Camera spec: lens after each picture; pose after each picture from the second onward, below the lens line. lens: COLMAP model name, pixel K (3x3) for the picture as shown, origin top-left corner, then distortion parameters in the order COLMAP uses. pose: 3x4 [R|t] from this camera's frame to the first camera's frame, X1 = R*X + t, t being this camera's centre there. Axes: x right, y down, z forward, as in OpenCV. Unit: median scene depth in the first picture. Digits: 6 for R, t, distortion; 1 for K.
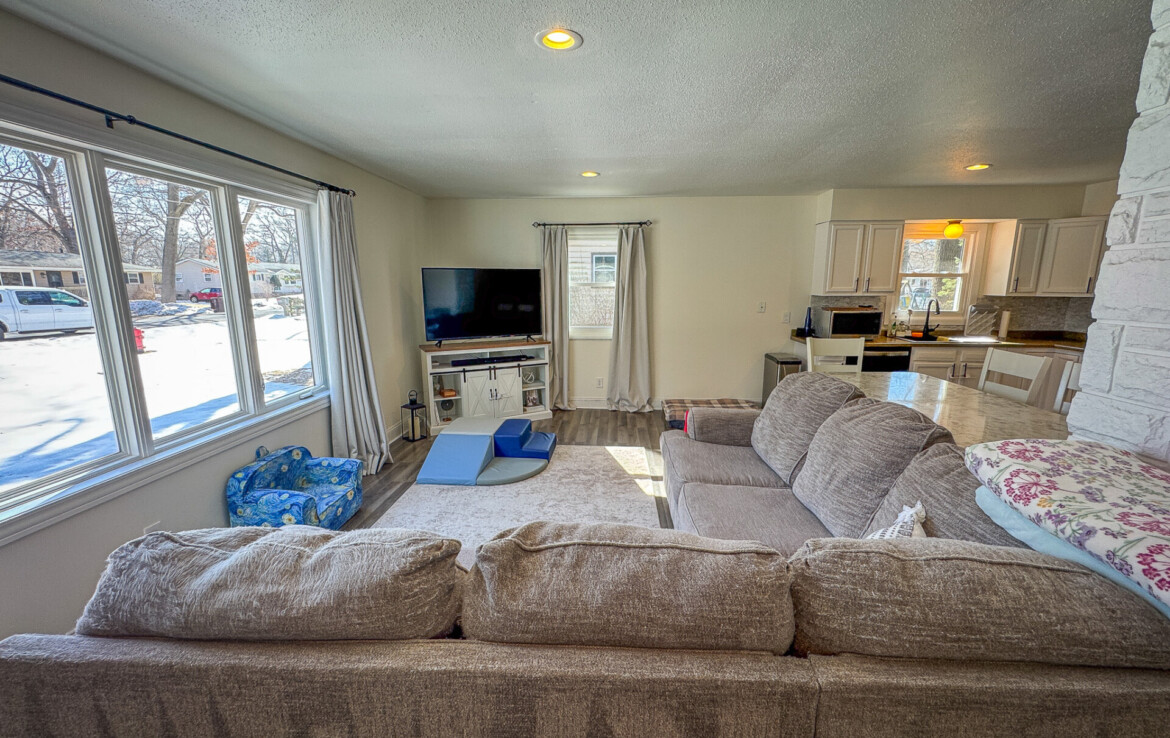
lens RADIAL K [[465.1, 0, 589.9], [0, 465.1, 371.0], [0, 0, 1]] dist [0.000820, -0.000219]
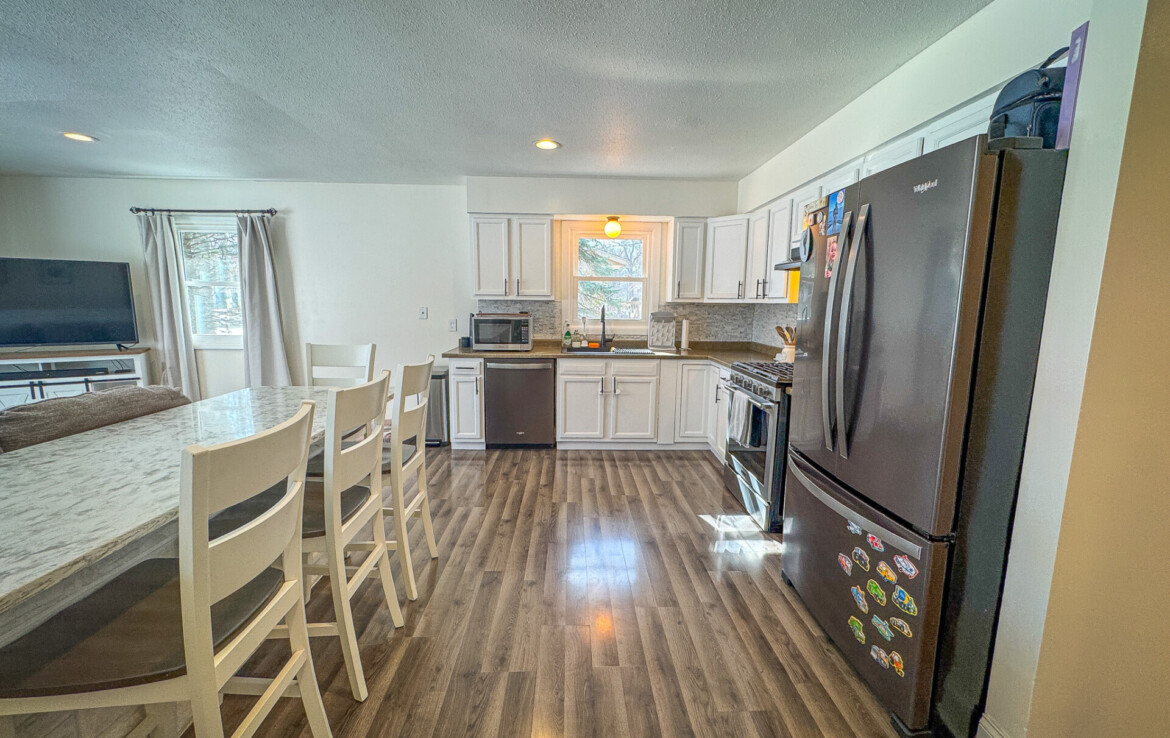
lens RADIAL K [[465.1, 0, 586.8], [0, 465.1, 371.5], [0, 0, 1]] dist [0.000820, -0.000219]
pose [[0.996183, 0.000037, 0.087292, 0.624433], [0.003118, 0.999346, -0.036014, 0.003845], [-0.087237, 0.036148, 0.995532, 0.121984]]
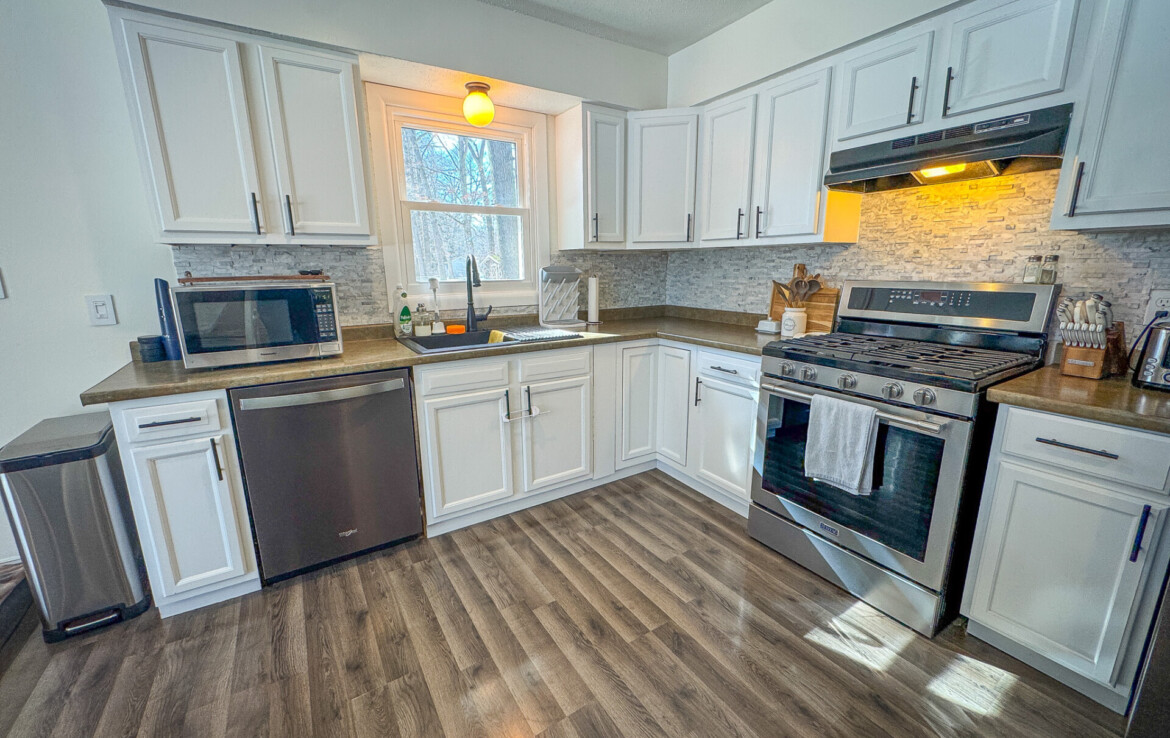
lens RADIAL K [[465.1, 0, 583.4], [0, 465.1, 370.7], [0, 0, 1]] dist [0.000820, -0.000219]
pose [[0.813761, -0.135299, 0.565232, 0.538299], [0.115200, 0.990779, 0.071310, -0.055217], [-0.569668, 0.007086, 0.821844, 0.526560]]
